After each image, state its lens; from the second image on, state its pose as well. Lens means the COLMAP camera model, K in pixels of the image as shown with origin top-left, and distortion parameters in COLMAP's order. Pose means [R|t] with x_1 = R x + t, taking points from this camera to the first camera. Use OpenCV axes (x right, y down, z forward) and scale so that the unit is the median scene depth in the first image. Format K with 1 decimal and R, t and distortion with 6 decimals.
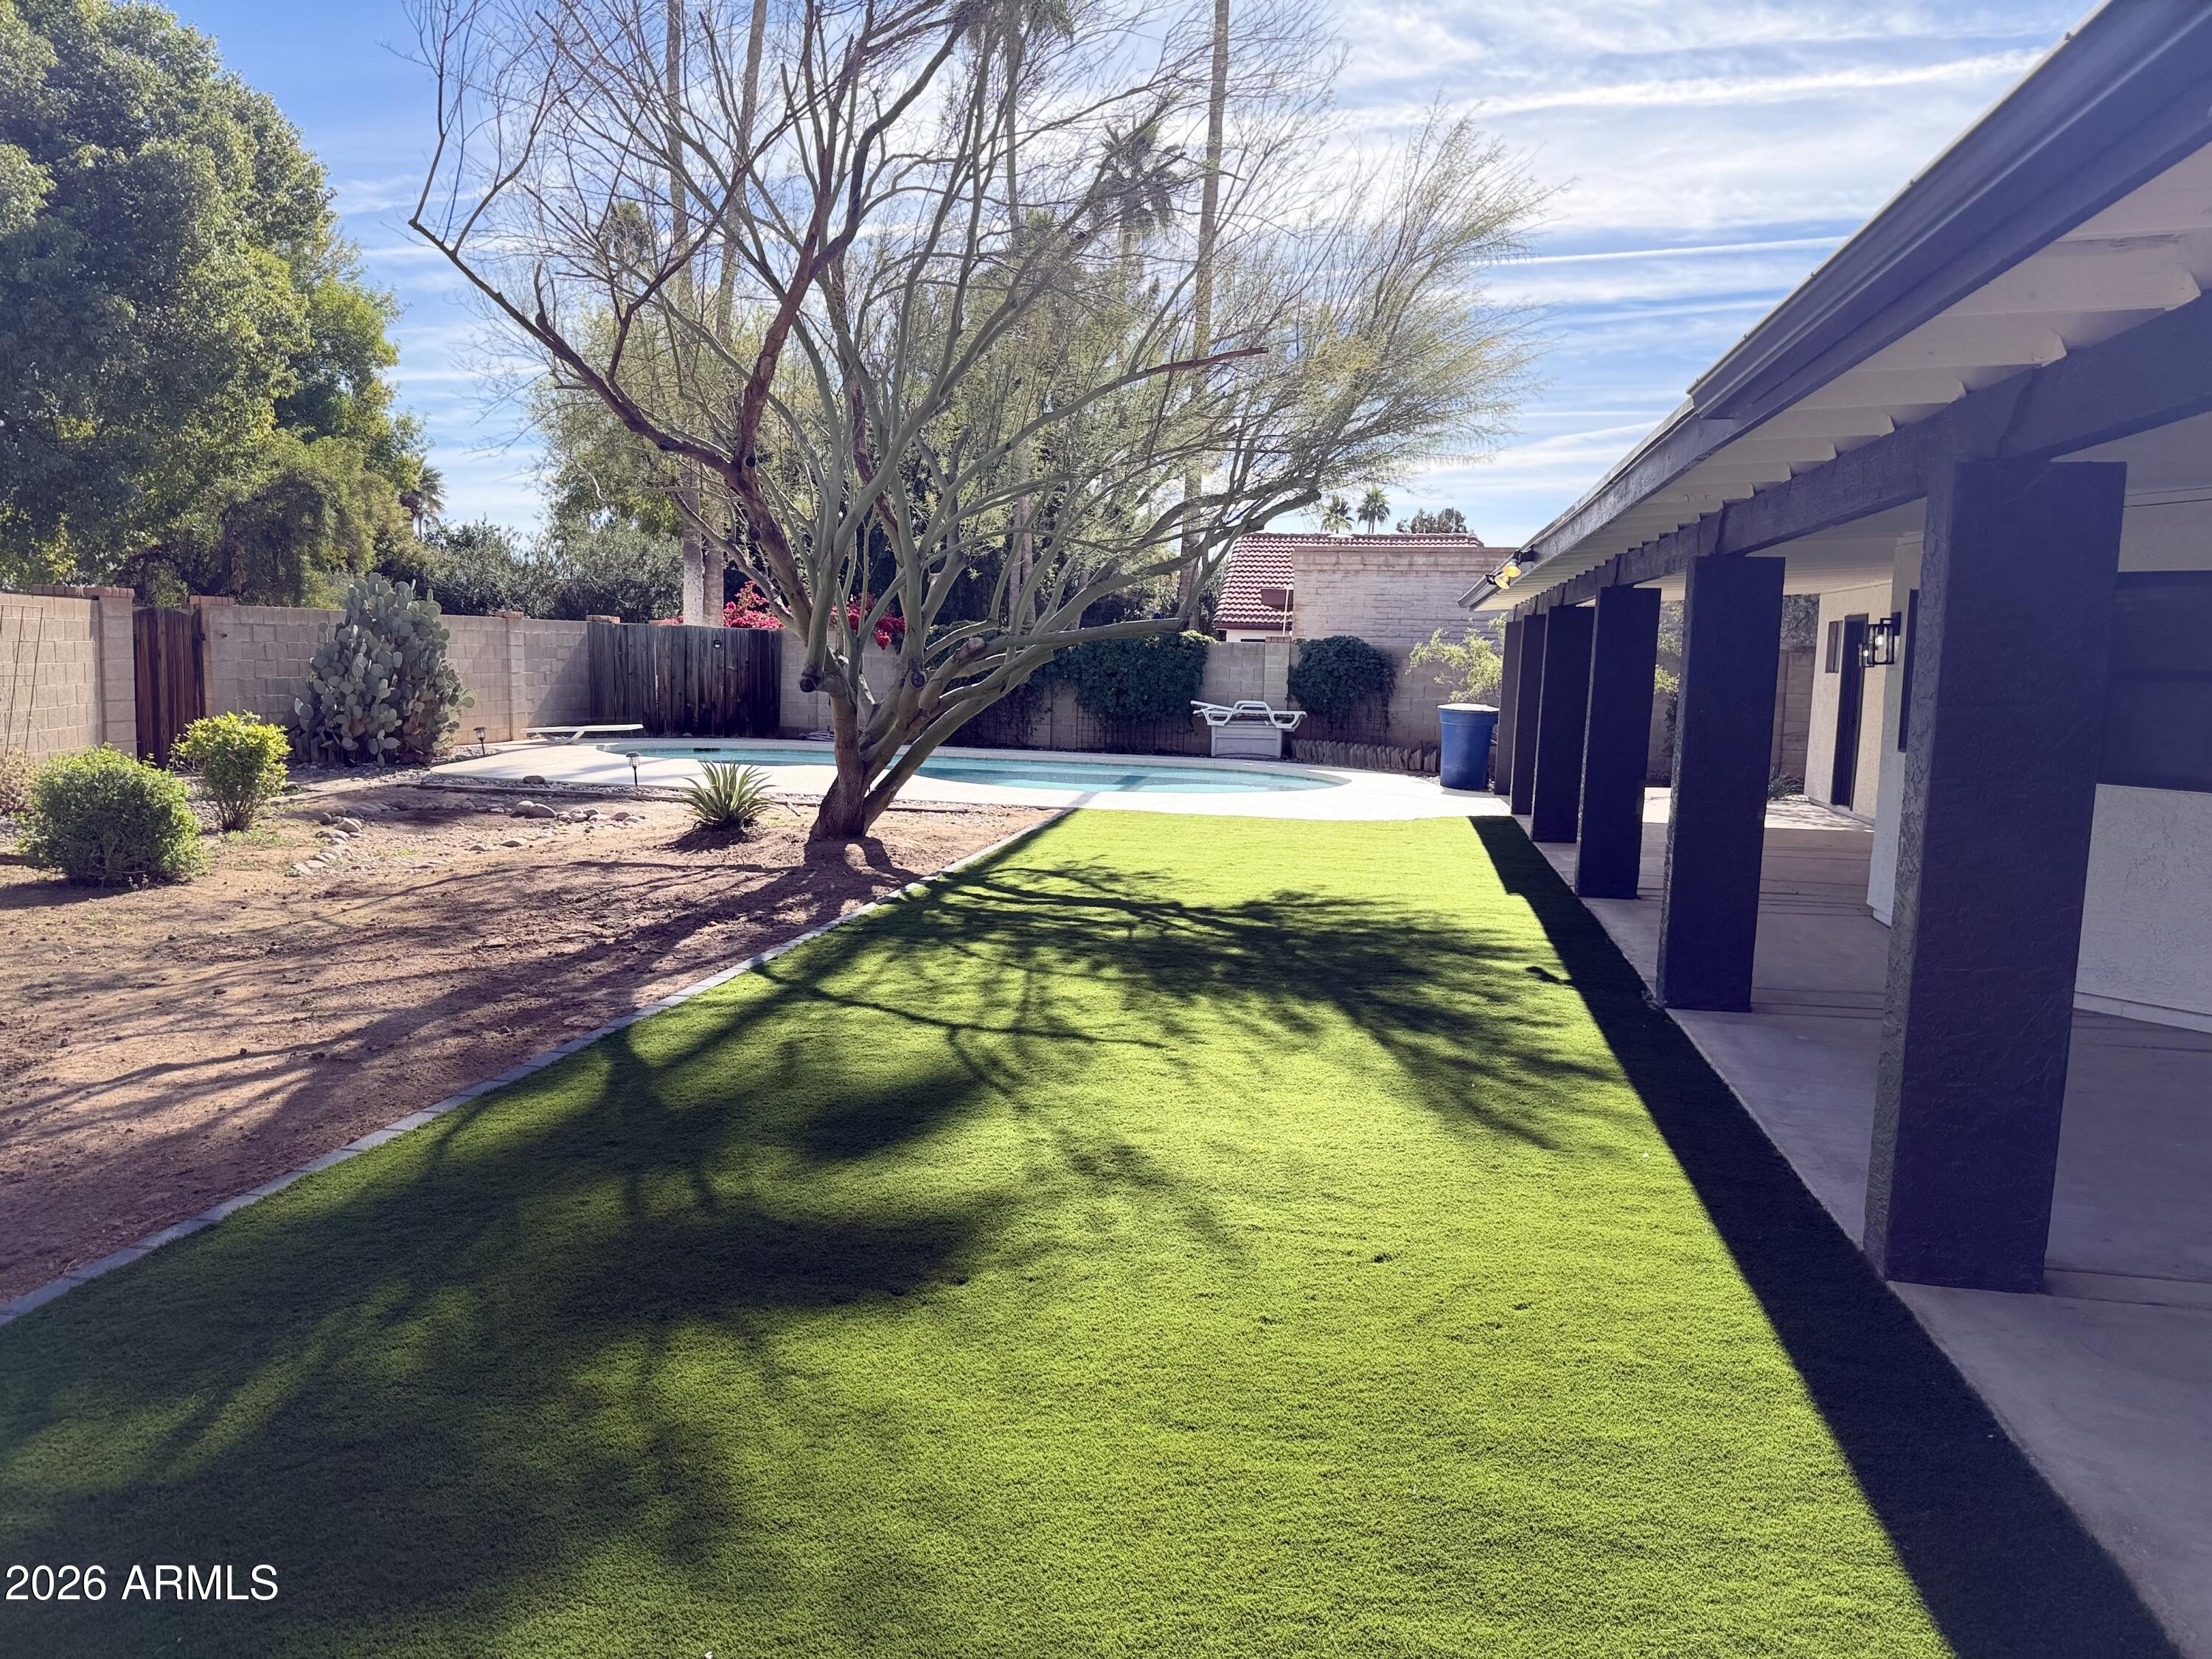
lens RADIAL K [[1543.4, 0, 1106.0], [0, 1543.4, 829.5], [0, 0, 1]] dist [0.036945, -0.039692]
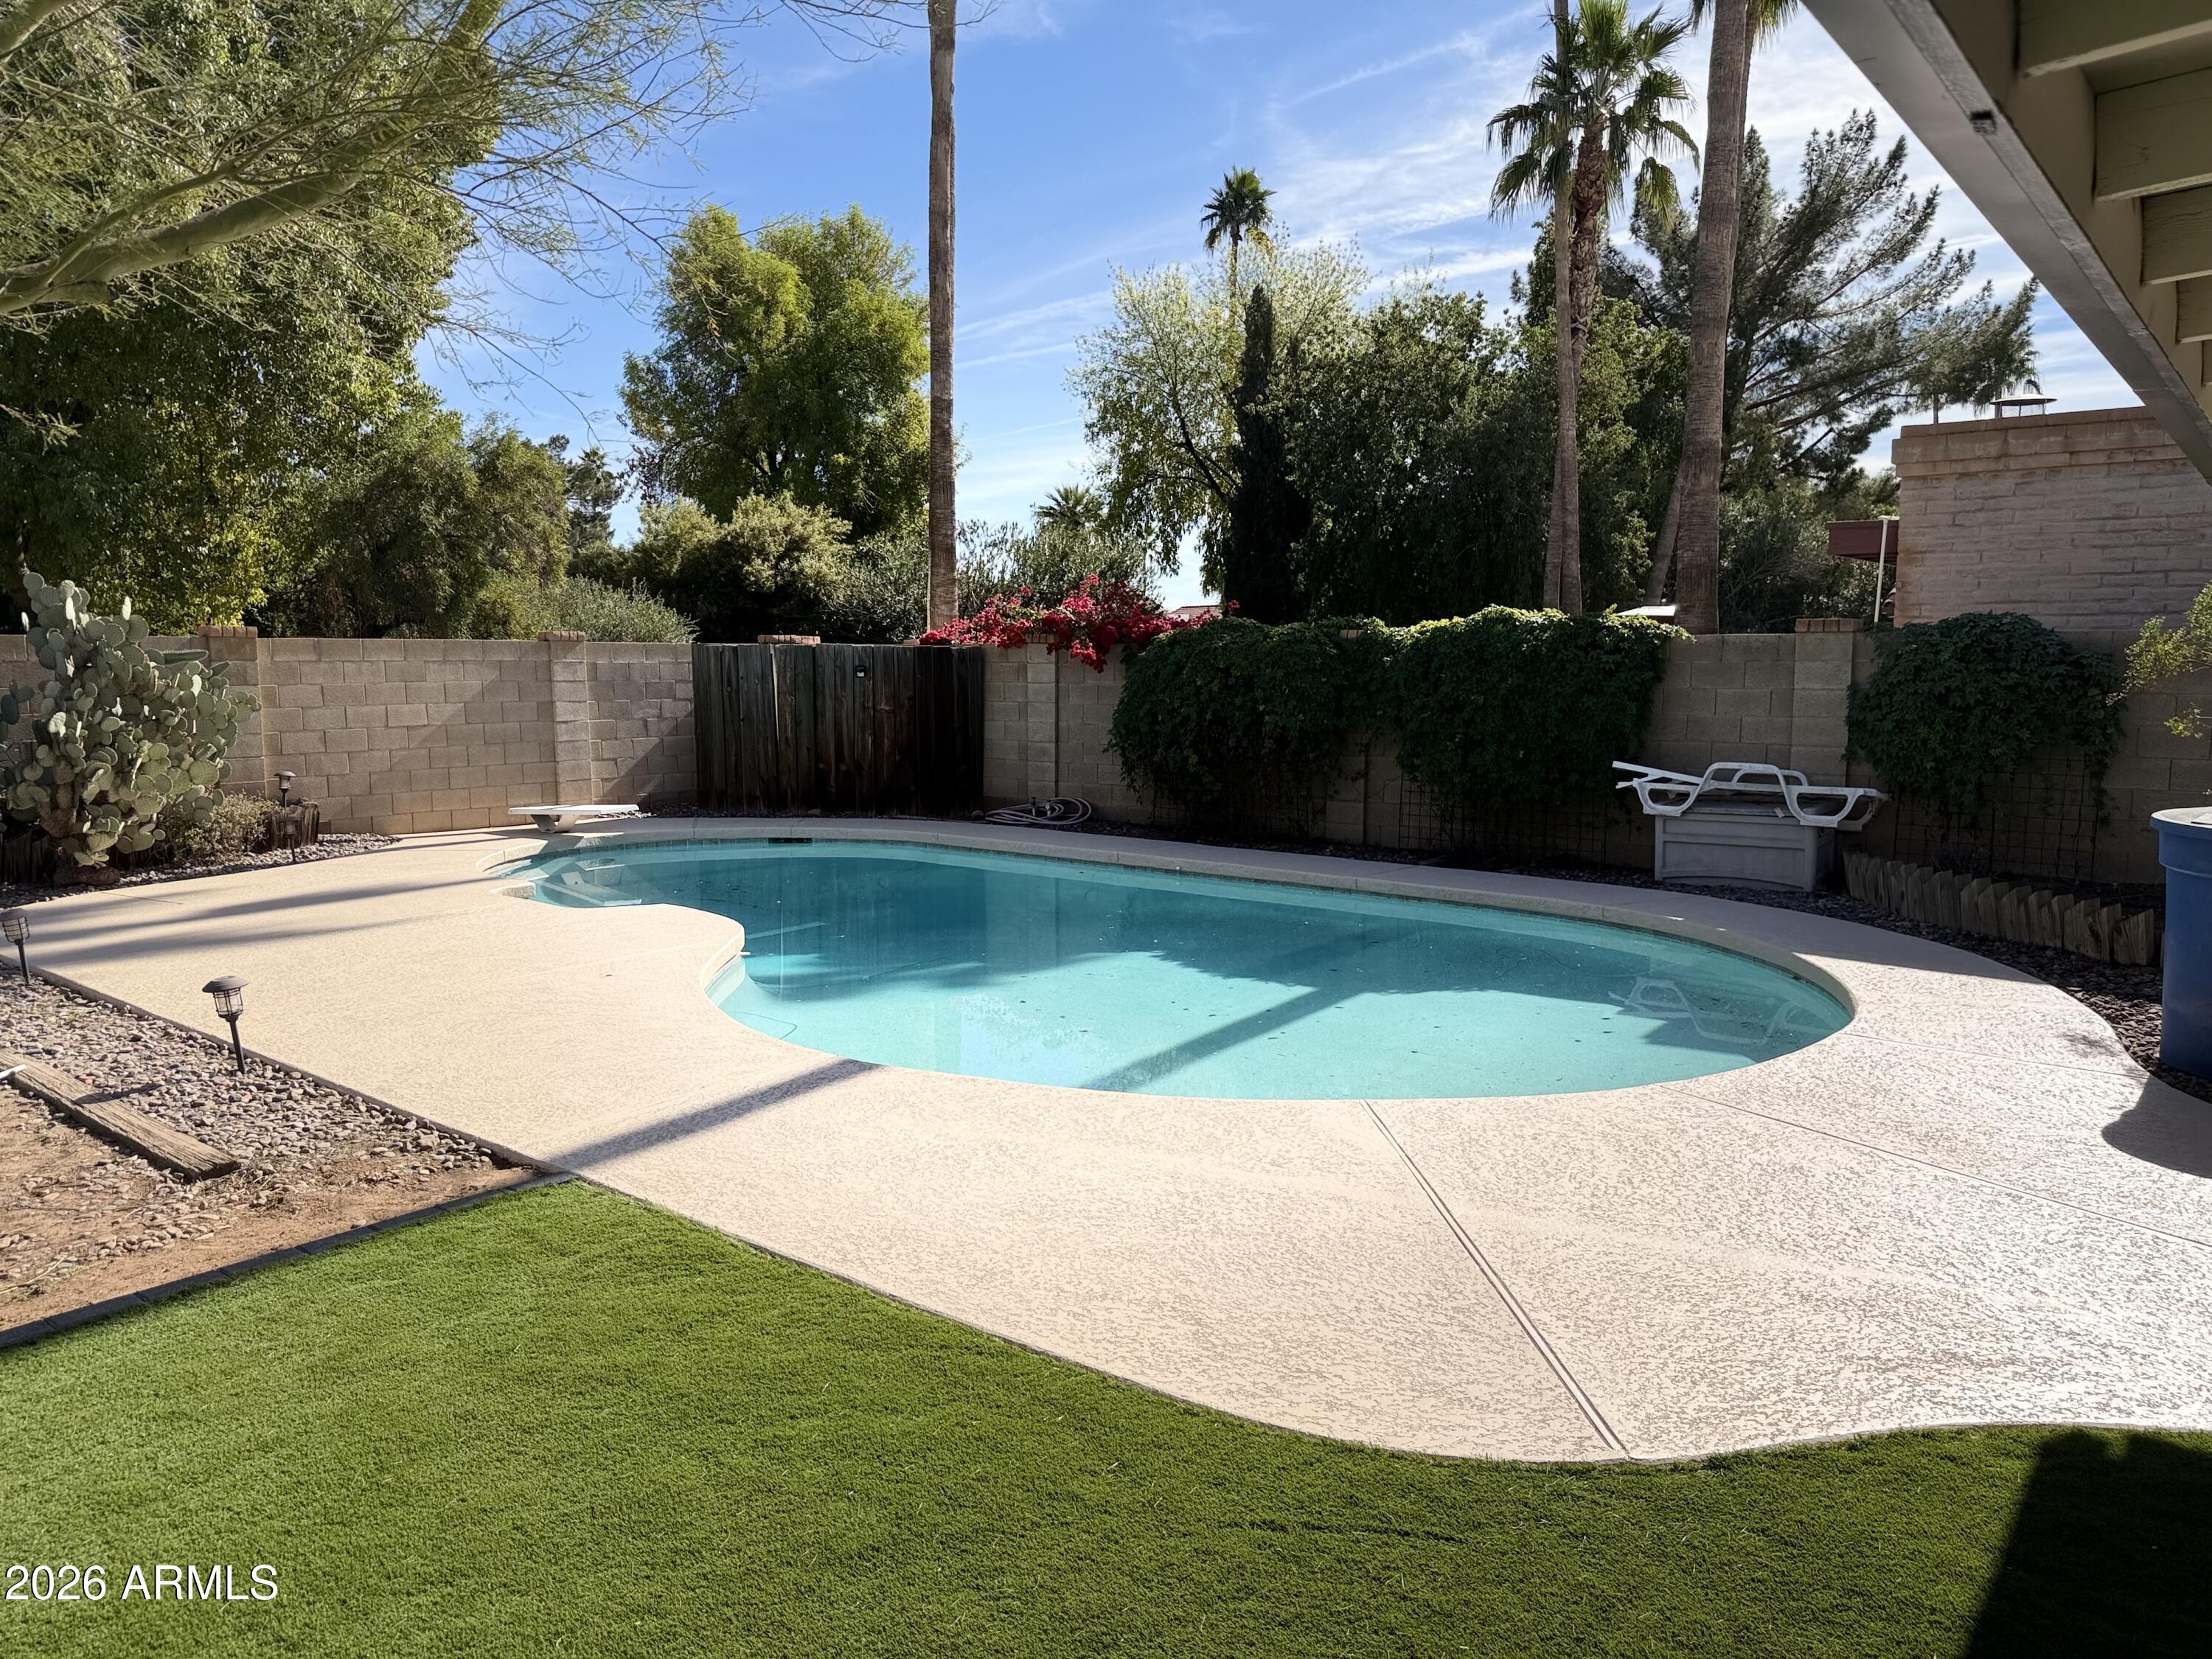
lens RADIAL K [[1544.5, 0, 1106.0], [0, 1544.5, 829.5], [0, 0, 1]] dist [-0.049655, -0.001484]
pose [[0.846102, 0.027414, -0.532315, 0.174561], [-0.037304, 0.999273, -0.007832, -0.053127], [0.531713, 0.026484, 0.846510, 0.518986]]
